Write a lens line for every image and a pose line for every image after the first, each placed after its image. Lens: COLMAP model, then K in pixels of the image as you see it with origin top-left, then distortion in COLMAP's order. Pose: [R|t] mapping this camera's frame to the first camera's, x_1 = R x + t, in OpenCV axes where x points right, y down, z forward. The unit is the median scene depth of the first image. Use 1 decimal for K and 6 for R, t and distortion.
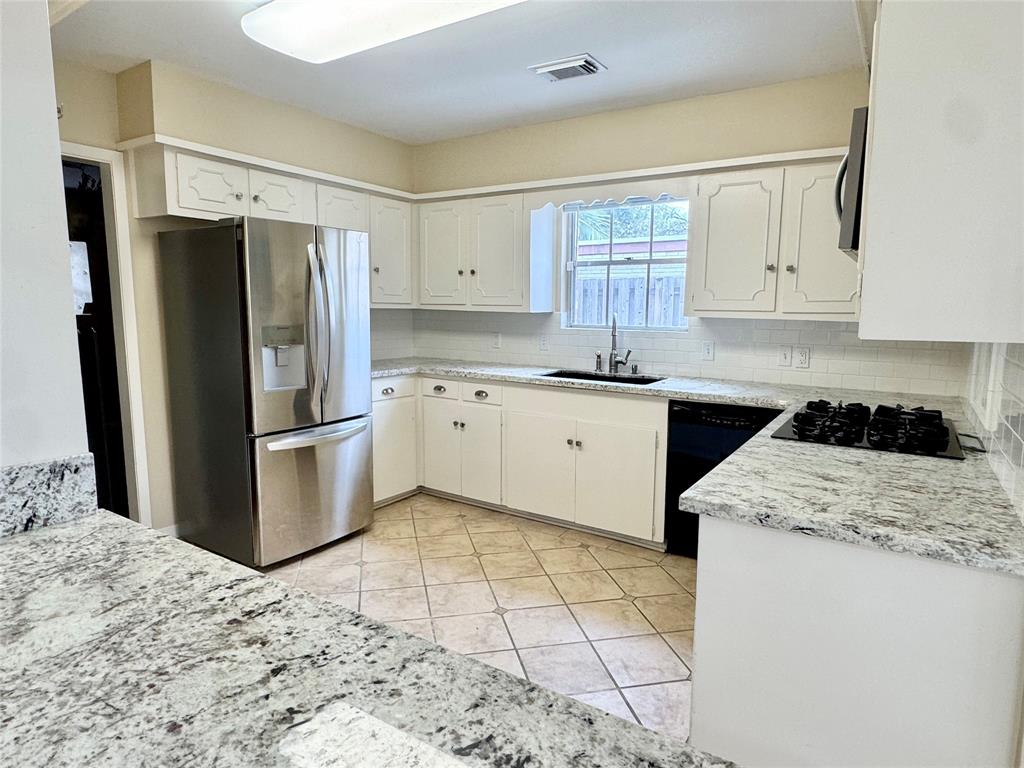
lens RADIAL K [[600.2, 0, 508.9], [0, 600.2, 386.8], [0, 0, 1]] dist [-0.003987, 0.001870]
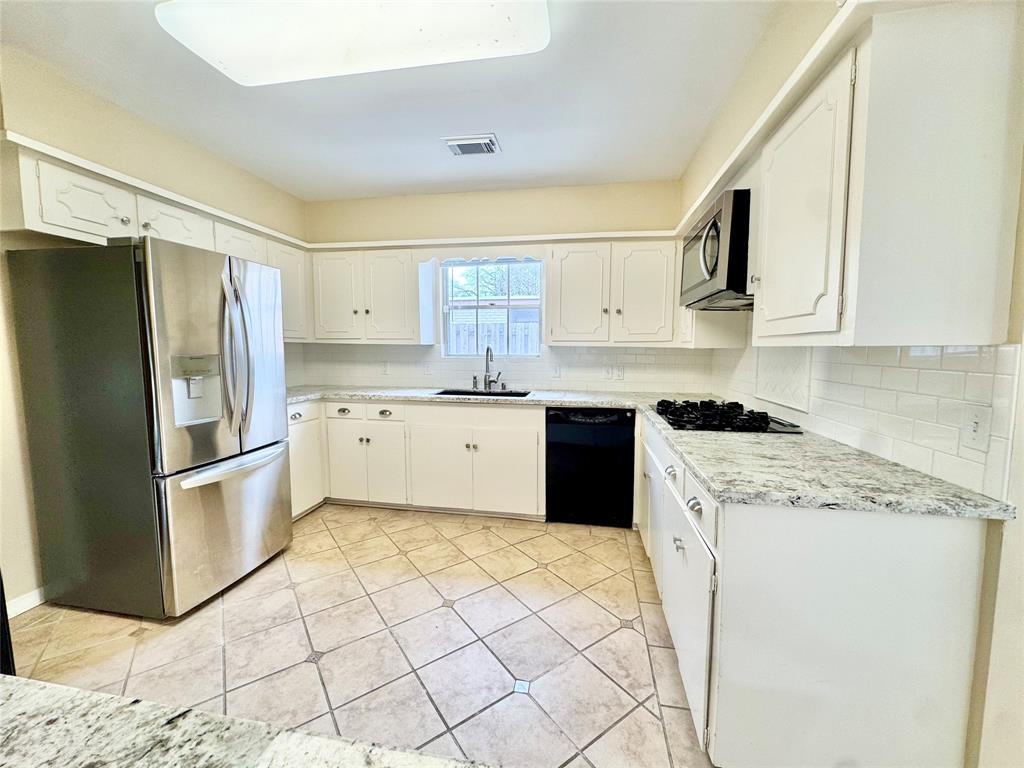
lens RADIAL K [[406.2, 0, 512.2], [0, 406.2, 384.7], [0, 0, 1]] dist [-0.002801, -0.000450]
pose [[0.917871, -0.043955, 0.394437, -0.153297], [0.059852, 0.997812, -0.028082, -0.006705], [-0.392340, 0.049384, 0.918494, 0.189801]]
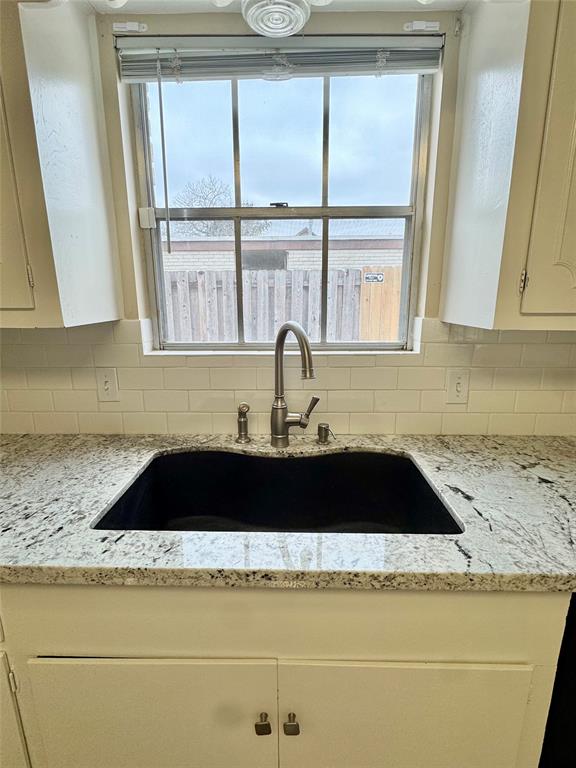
lens RADIAL K [[376.8, 0, 288.6], [0, 376.8, 383.0], [0, 0, 1]] dist [0.003140, 0.000194]
pose [[0.840670, -0.131202, 0.525414, 0.031031], [0.083945, 0.990052, 0.112915, -0.127673], [-0.535002, -0.050818, 0.843321, 0.887733]]
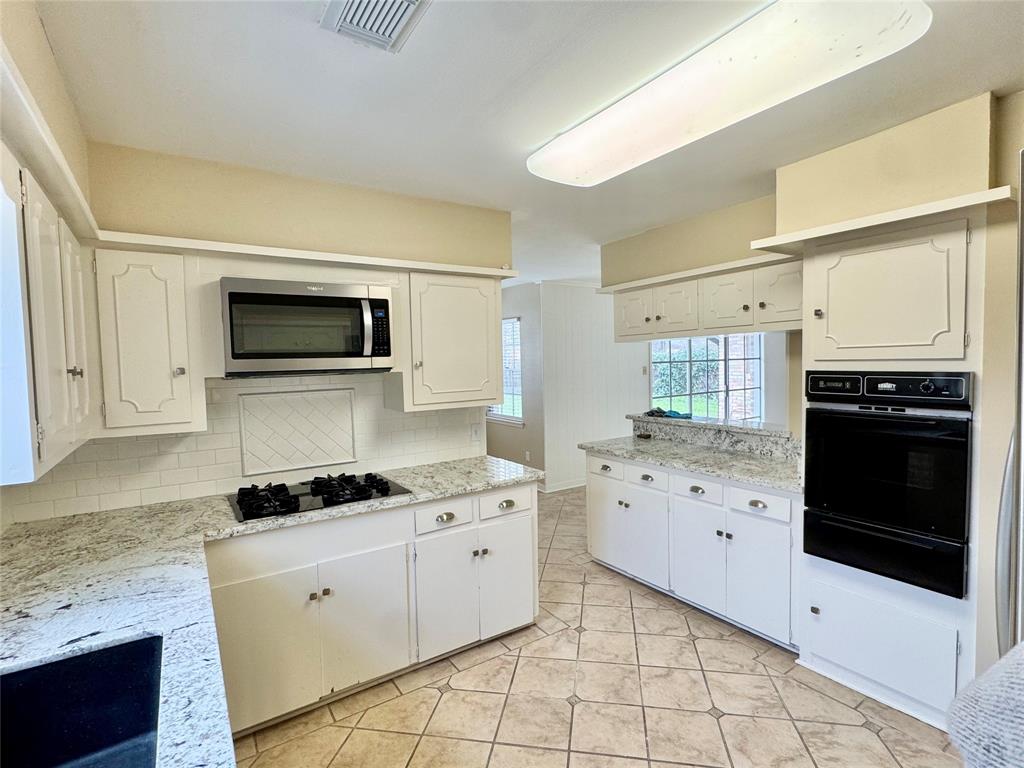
lens RADIAL K [[502.4, 0, 511.0], [0, 502.4, 386.8], [0, 0, 1]] dist [0.003140, 0.000194]
pose [[-0.922810, -0.006302, 0.385205, -0.159573], [0.068445, 0.981278, 0.180023, -0.232064], [-0.379127, 0.192492, -0.905102, 1.224037]]
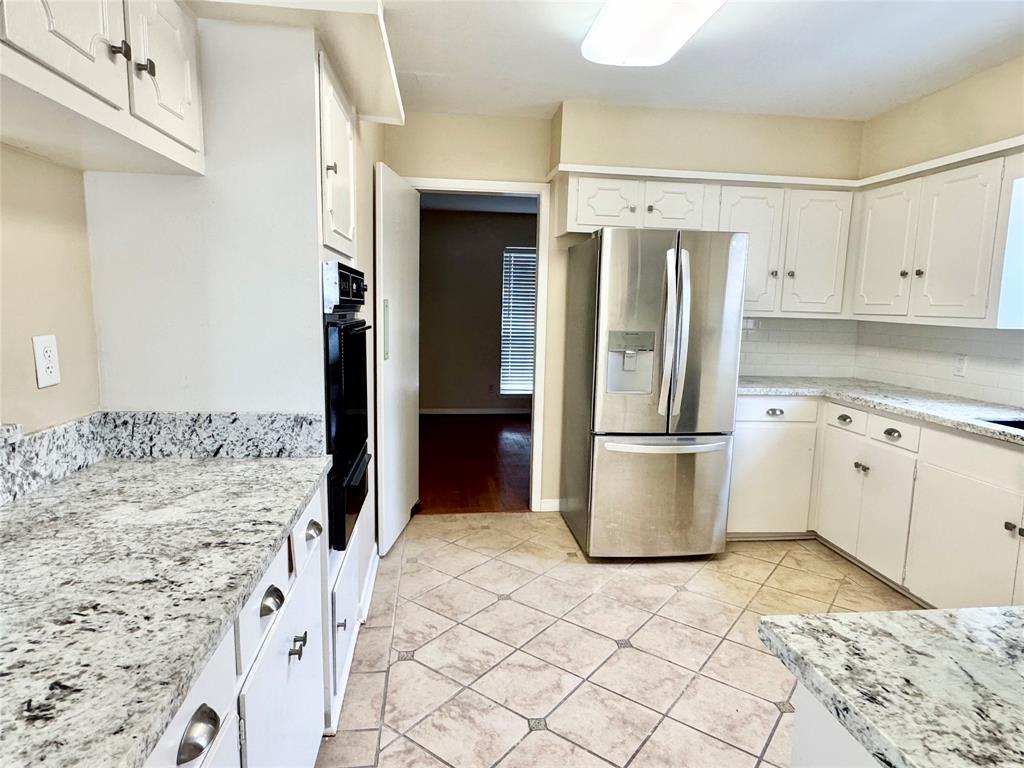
lens RADIAL K [[600.2, 0, 508.6], [0, 600.2, 387.2], [0, 0, 1]] dist [-0.003987, 0.001870]
pose [[0.647122, 0.109900, -0.754424, 0.241305], [-0.119920, 0.991910, 0.041633, -0.022378], [0.752896, 0.063529, 0.655066, 0.159220]]
